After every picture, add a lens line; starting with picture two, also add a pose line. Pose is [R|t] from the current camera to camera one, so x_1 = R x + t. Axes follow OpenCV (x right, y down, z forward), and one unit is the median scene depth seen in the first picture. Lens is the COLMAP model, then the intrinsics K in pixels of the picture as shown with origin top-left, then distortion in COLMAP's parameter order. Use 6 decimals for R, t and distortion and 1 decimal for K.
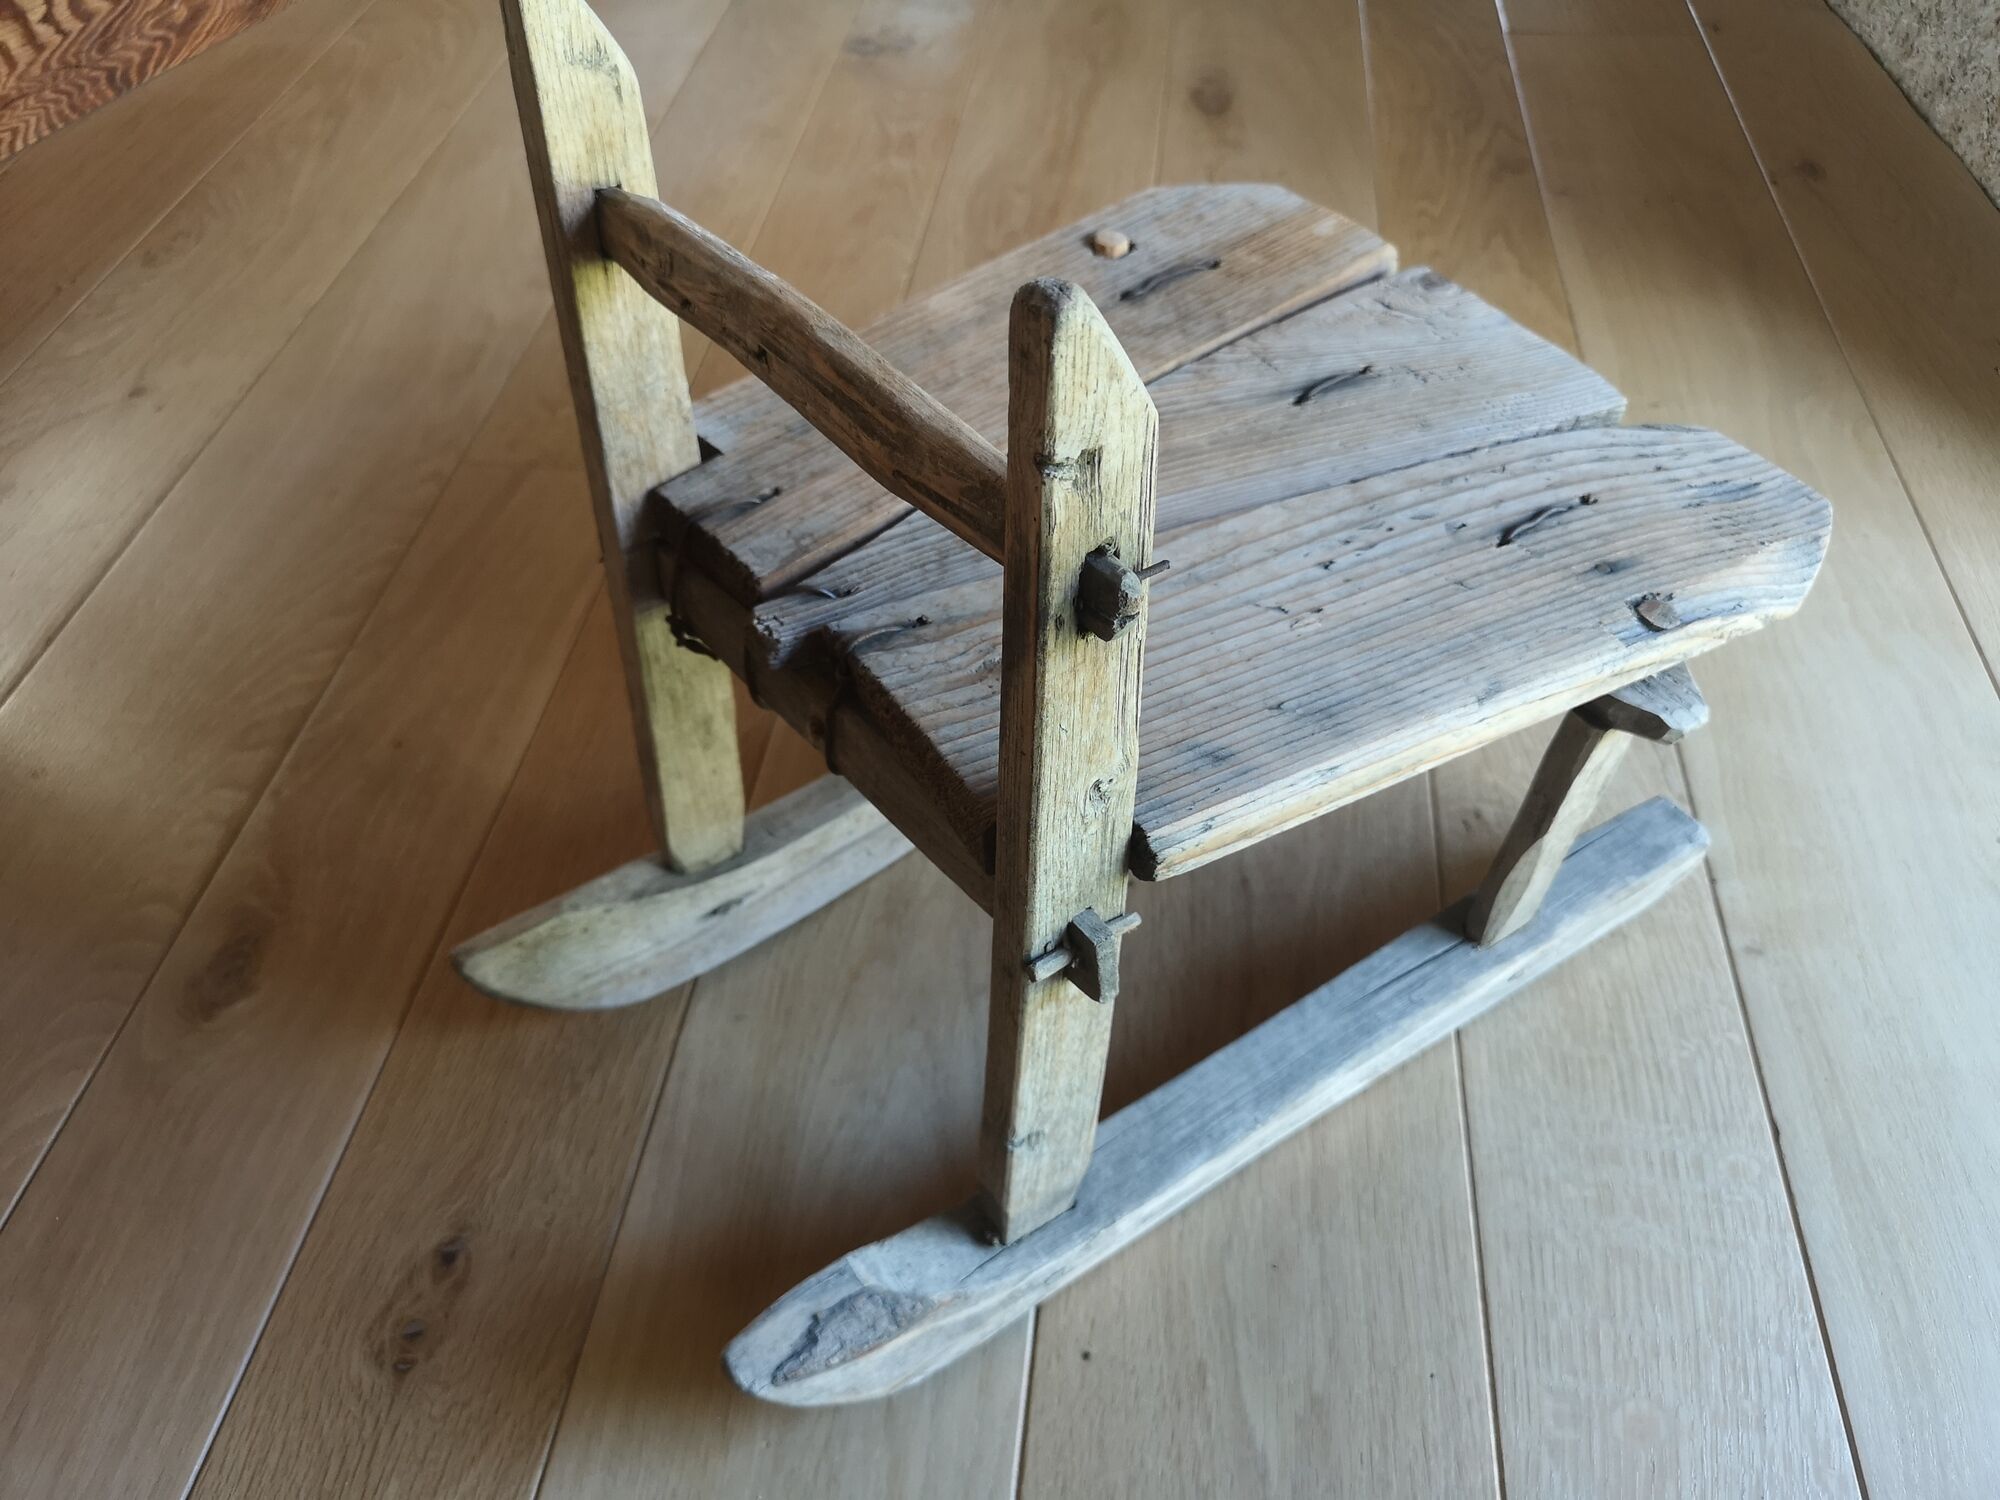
lens RADIAL K [[1601.7, 0, 1000.0], [0, 1601.7, 750.0], [0, 0, 1]] dist [0.007403, 0.002189]
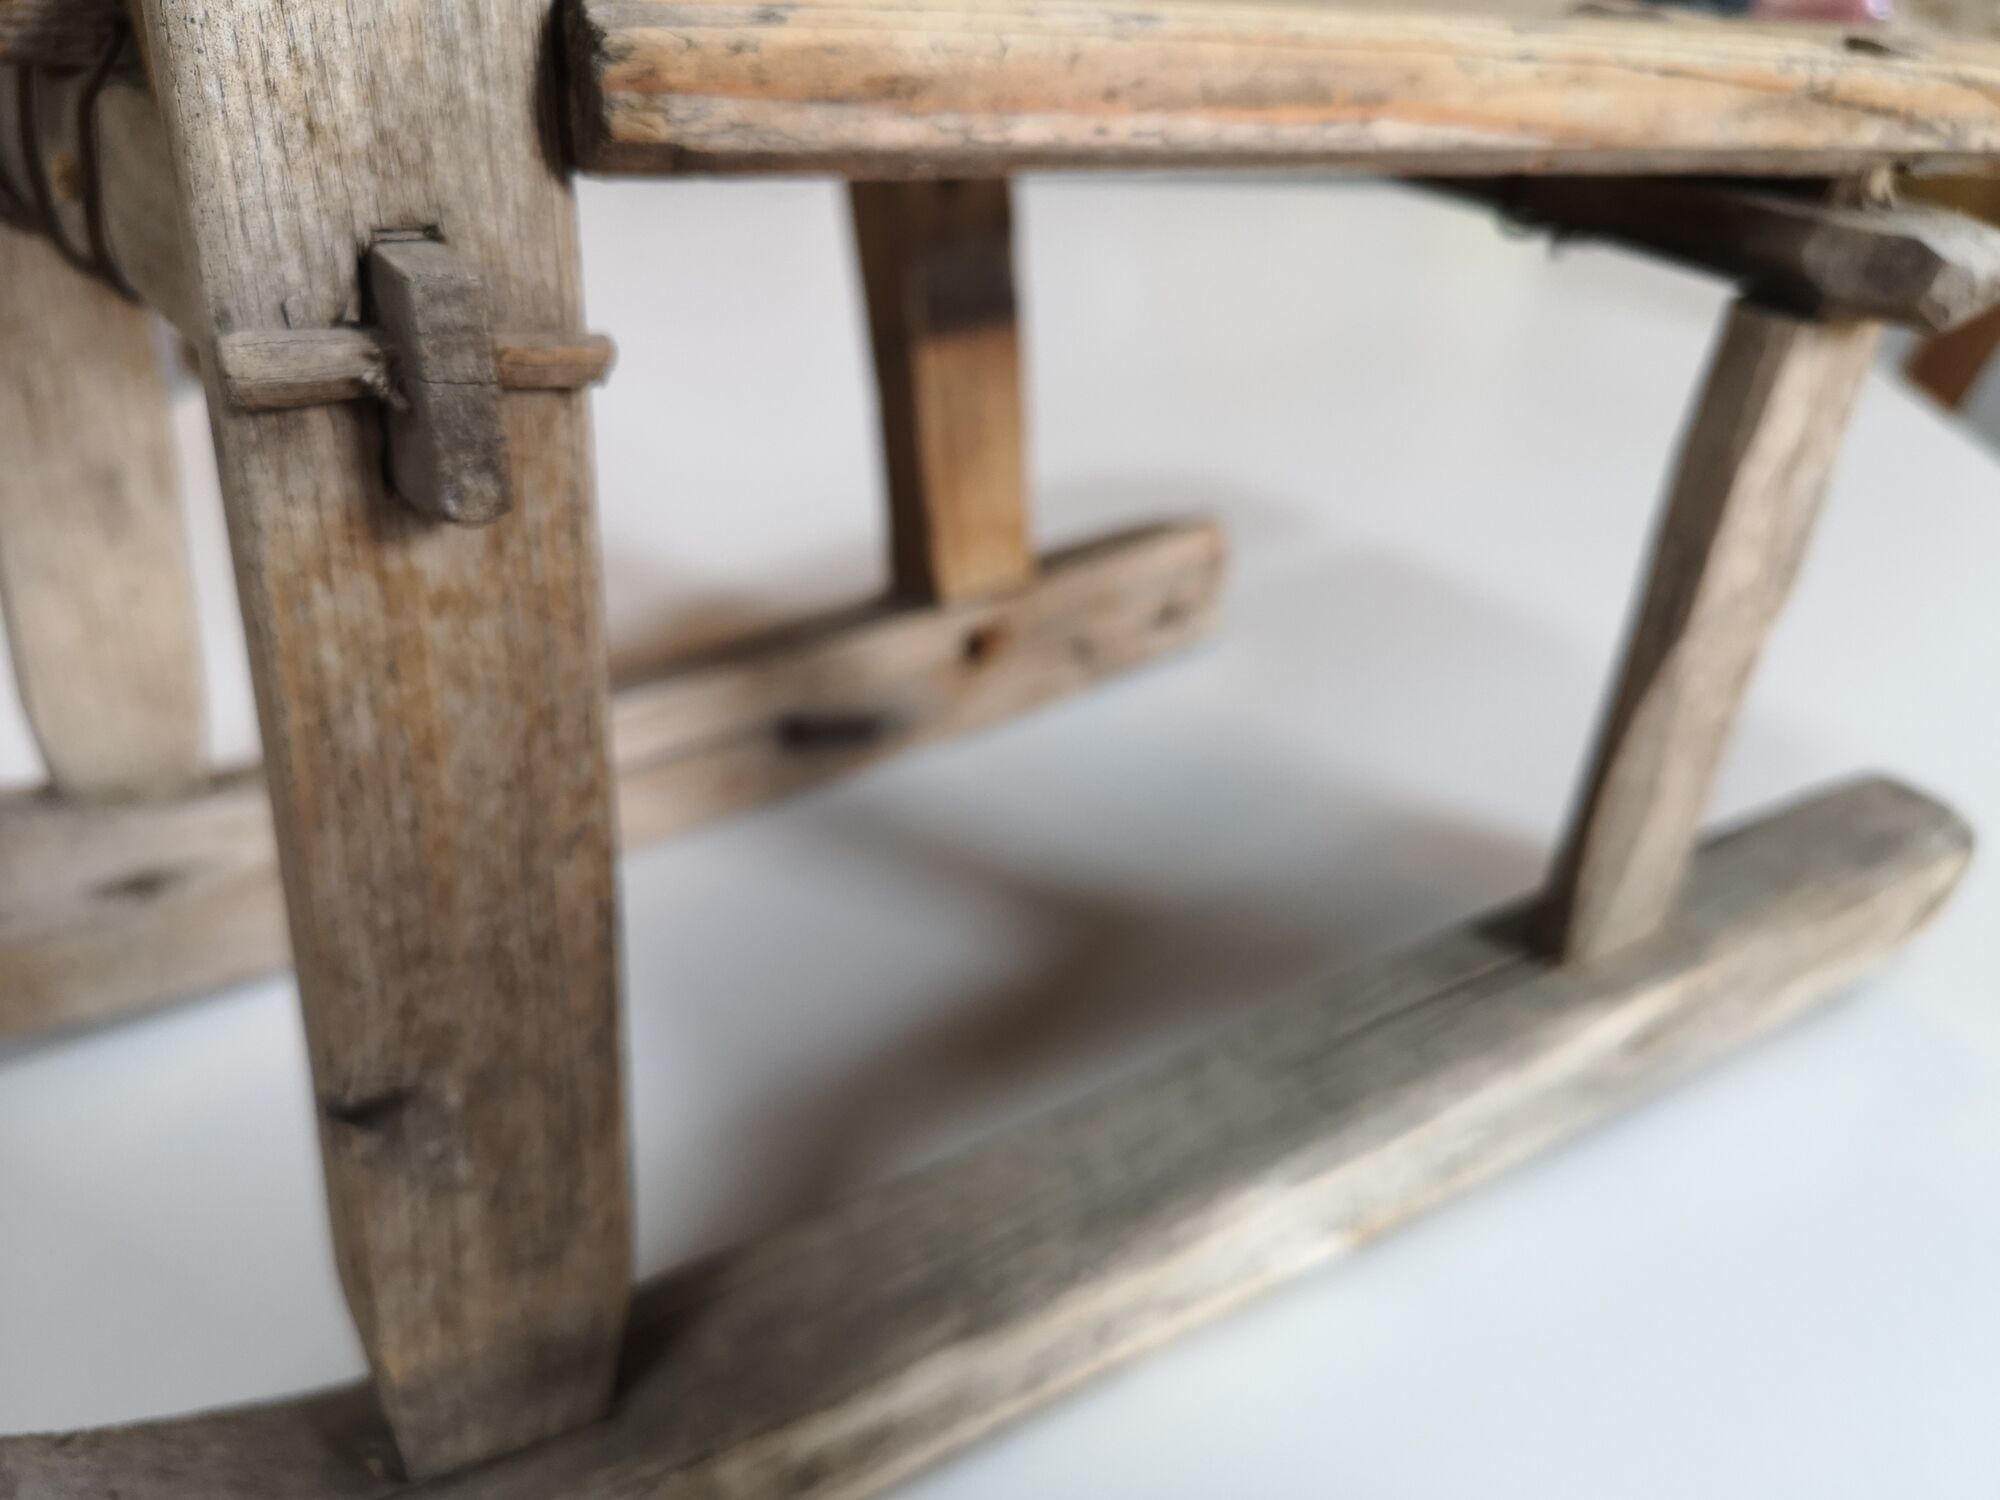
lens RADIAL K [[1601.7, 0, 1000.0], [0, 1601.7, 750.0], [0, 0, 1]] dist [0.007403, 0.002189]
pose [[0.998828, 0.034961, -0.033461, 0.147342], [-0.043553, 0.950847, -0.306583, 0.233423], [0.021098, 0.307681, 0.951256, 0.527811]]
